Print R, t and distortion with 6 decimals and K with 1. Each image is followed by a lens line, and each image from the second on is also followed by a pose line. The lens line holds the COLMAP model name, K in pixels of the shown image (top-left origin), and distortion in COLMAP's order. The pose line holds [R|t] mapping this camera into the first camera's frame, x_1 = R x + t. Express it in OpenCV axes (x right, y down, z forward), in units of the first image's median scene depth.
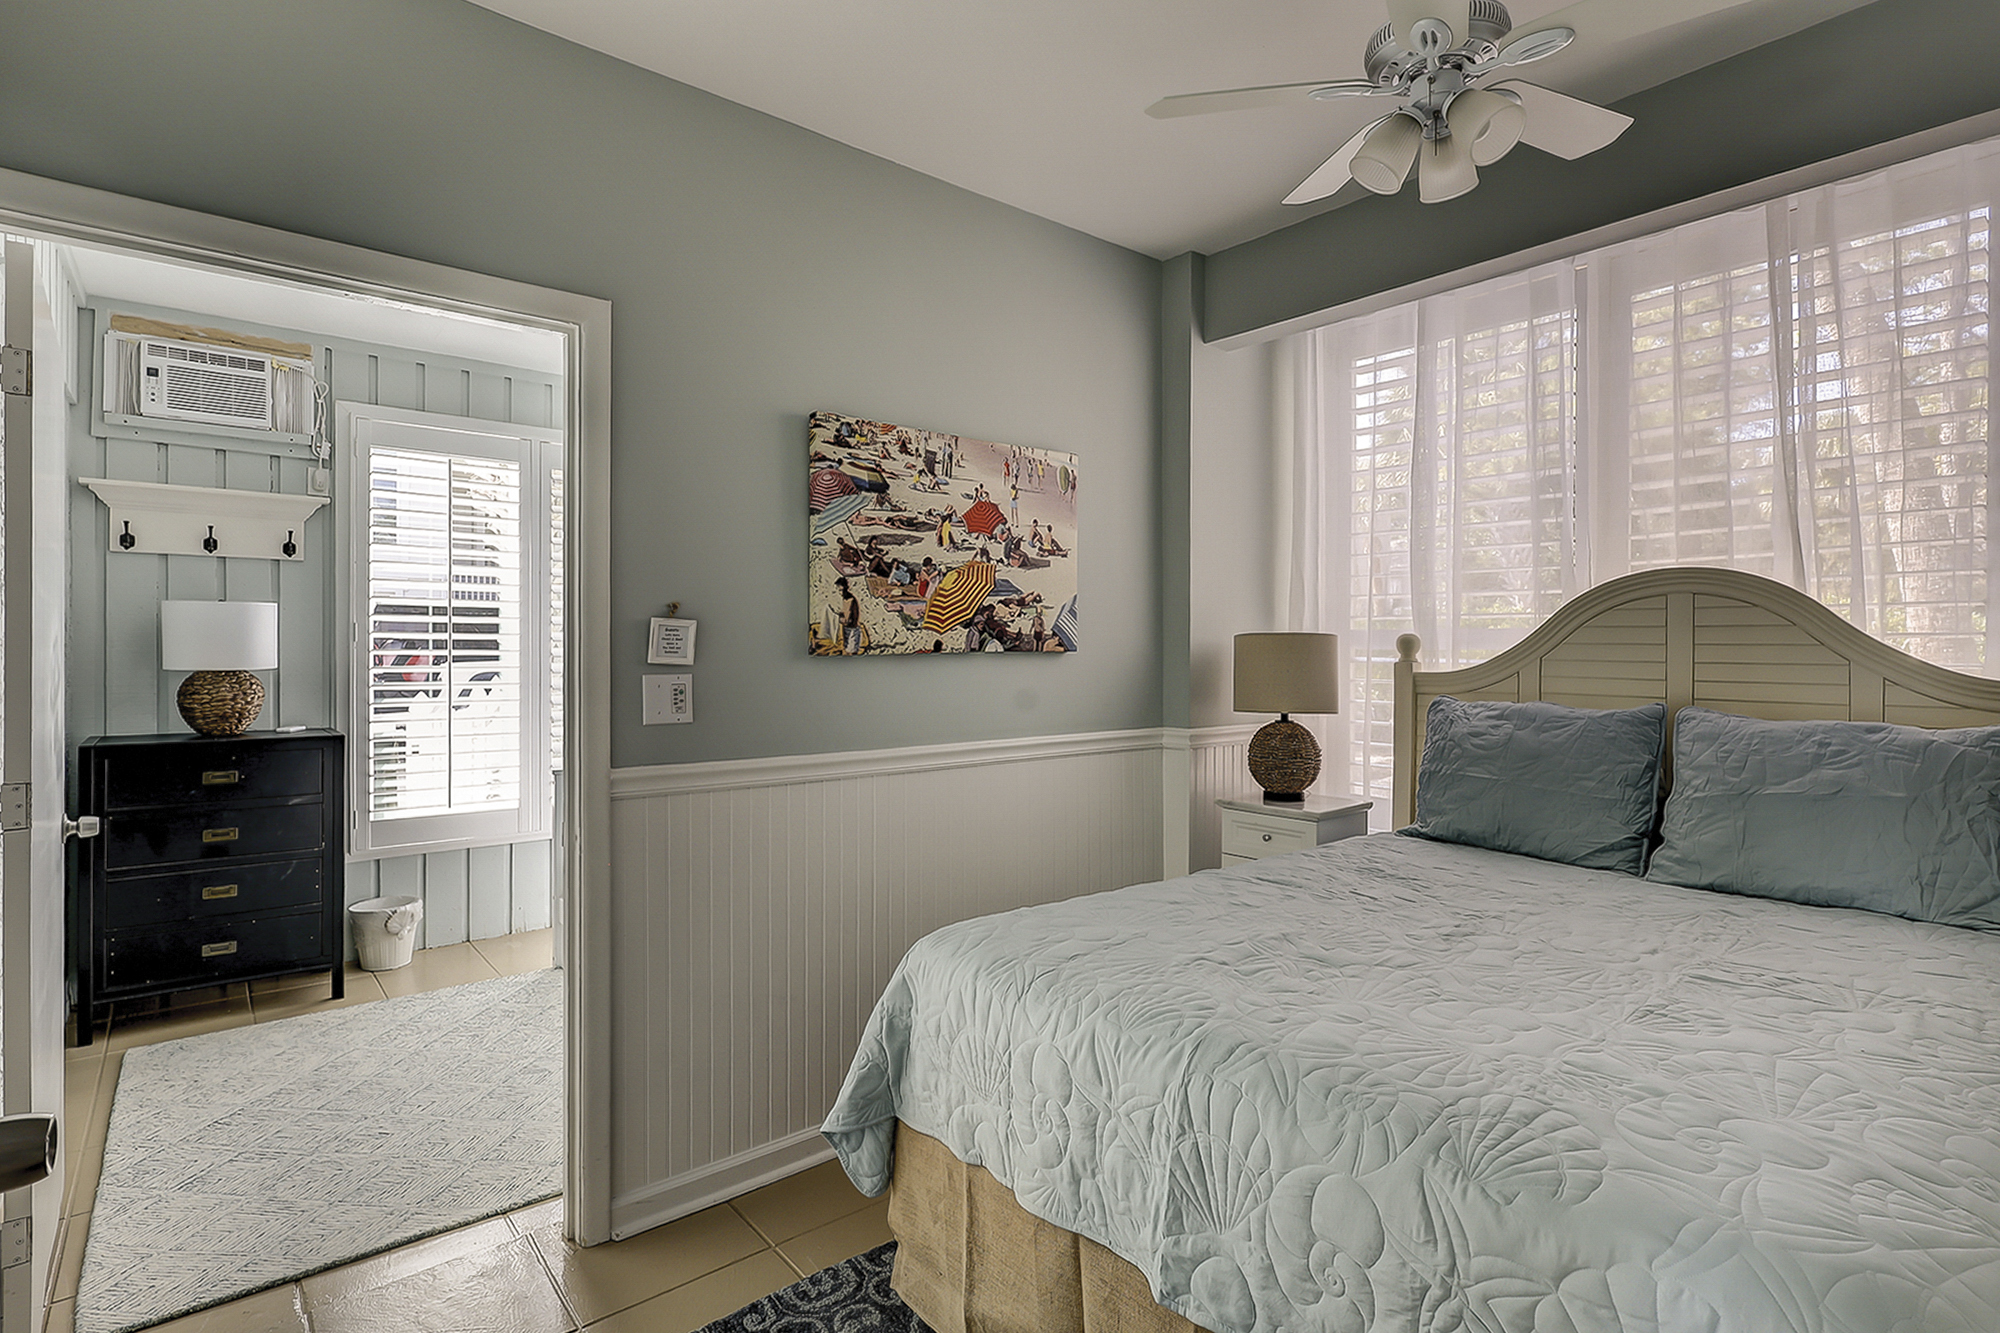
lens RADIAL K [[977.6, 0, 997.5], [0, 977.6, 653.1], [0, 0, 1]] dist [-0.005135, 0.000007]
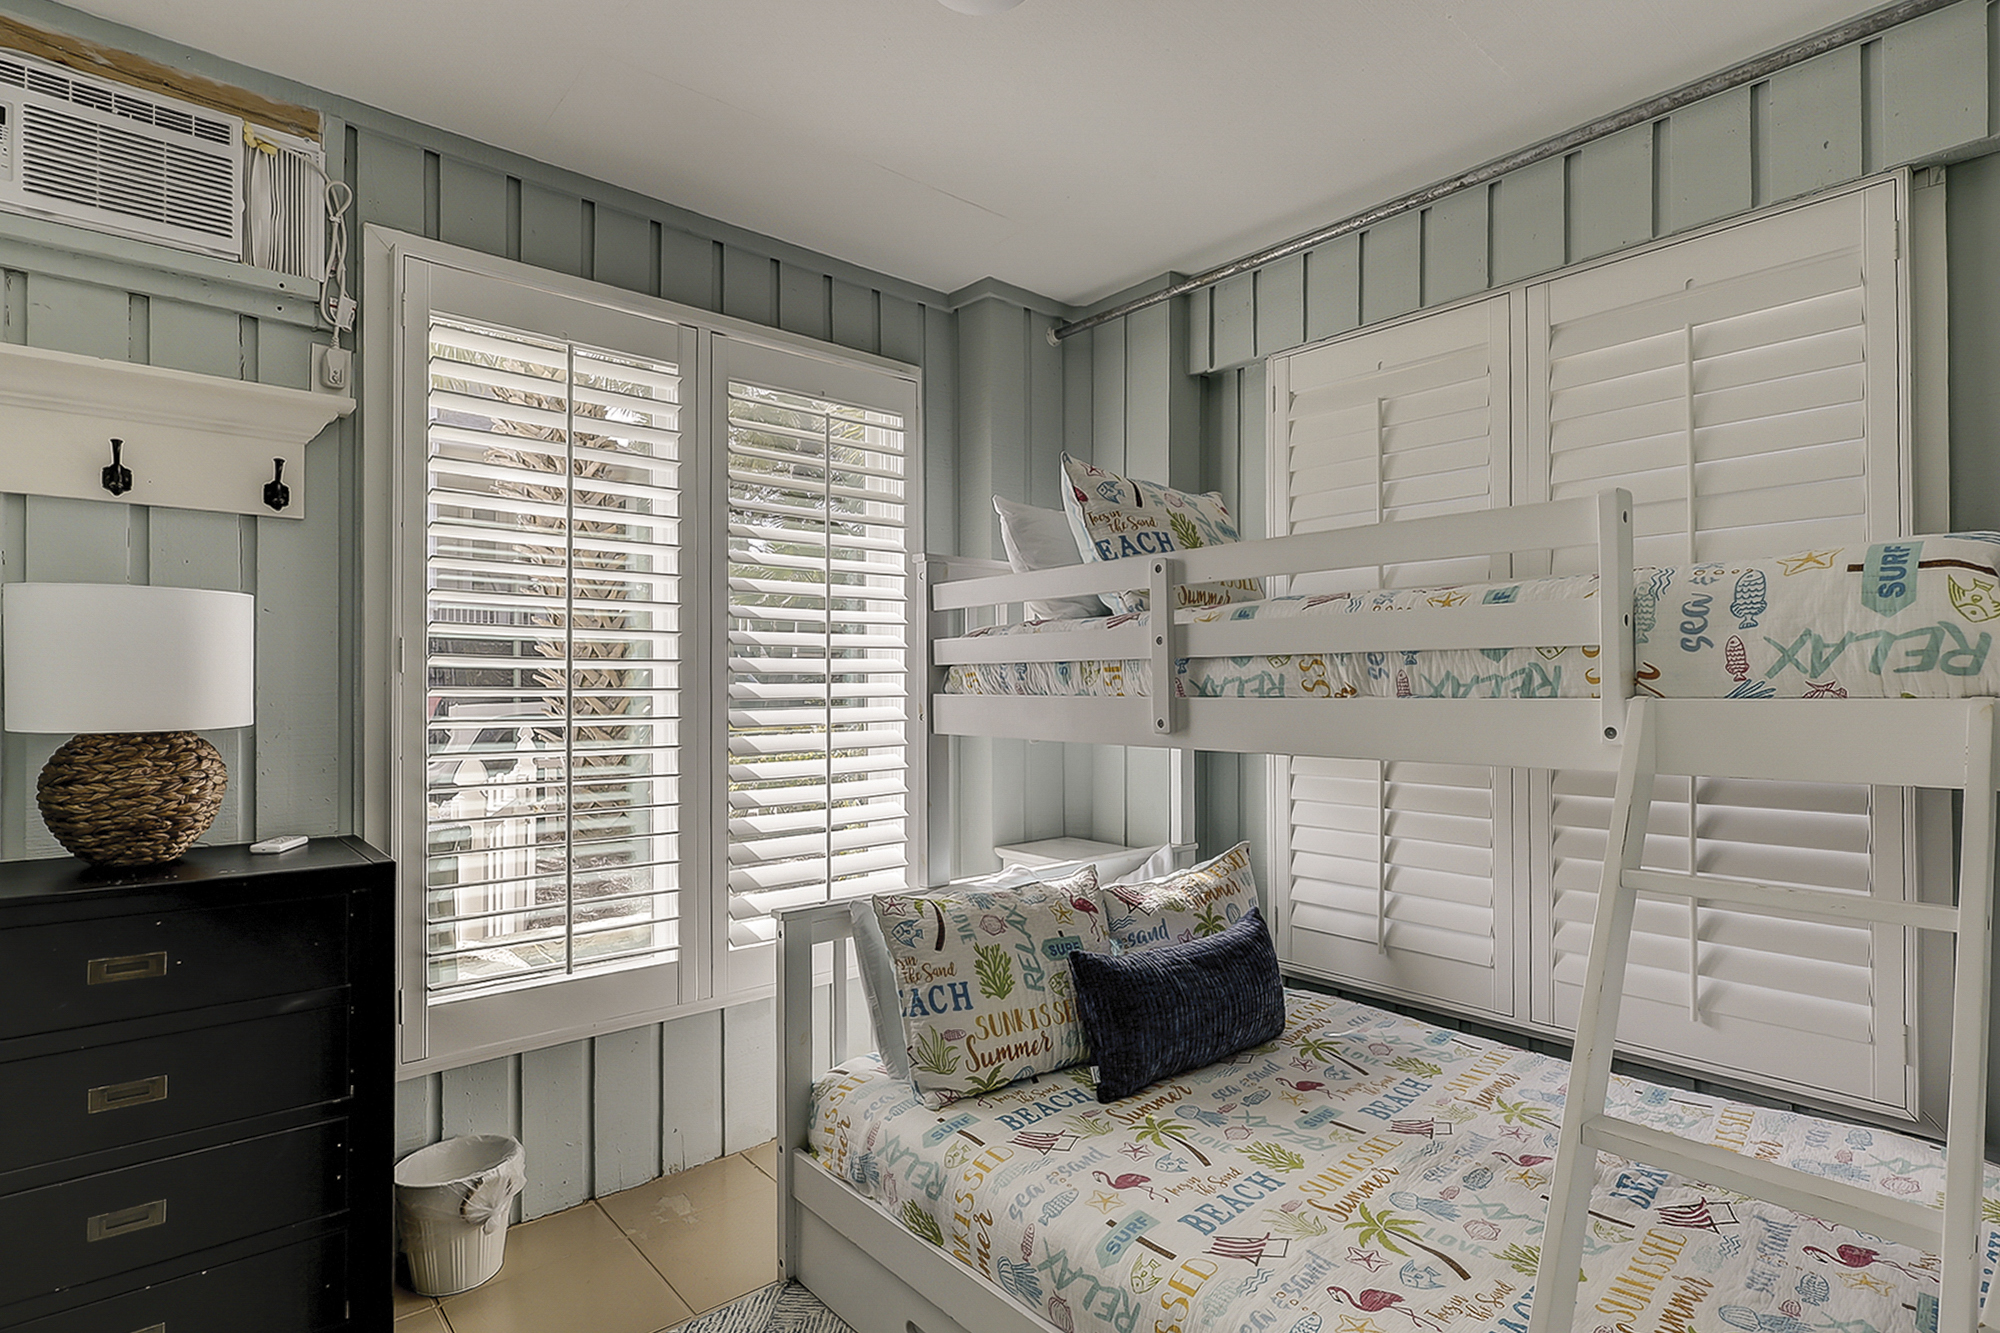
lens RADIAL K [[977.6, 0, 1003.3], [0, 977.6, 681.9], [0, 0, 1]] dist [-0.005135, 0.000007]
pose [[0.999822, 0.000408, 0.018874, -0.357428], [-0.000370, 0.999998, -0.002007, -0.006330], [-0.018875, 0.002000, 0.999820, 0.485086]]
